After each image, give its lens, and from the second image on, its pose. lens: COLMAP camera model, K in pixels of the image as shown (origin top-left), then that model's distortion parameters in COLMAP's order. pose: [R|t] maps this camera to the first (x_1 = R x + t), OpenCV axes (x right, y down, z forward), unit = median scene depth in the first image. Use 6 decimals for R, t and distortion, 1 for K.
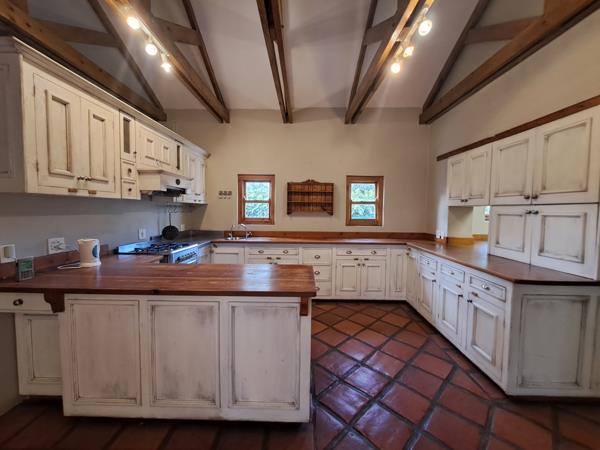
lens RADIAL K [[234.8, 0, 301.0], [0, 234.8, 222.5], [0, 0, 1]] dist [-0.002091, -0.000044]
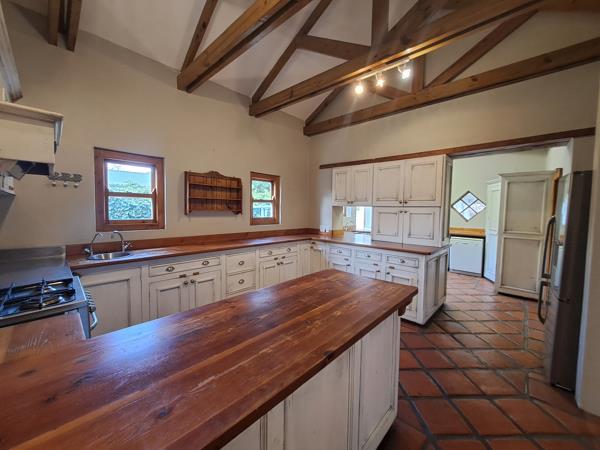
lens RADIAL K [[234.8, 0, 301.0], [0, 234.8, 222.5], [0, 0, 1]] dist [-0.002091, -0.000044]
pose [[0.668971, -0.039710, 0.742227, -0.372991], [0.030192, 0.999199, 0.026245, -0.016482], [-0.742675, 0.004852, 0.669634, 0.231216]]
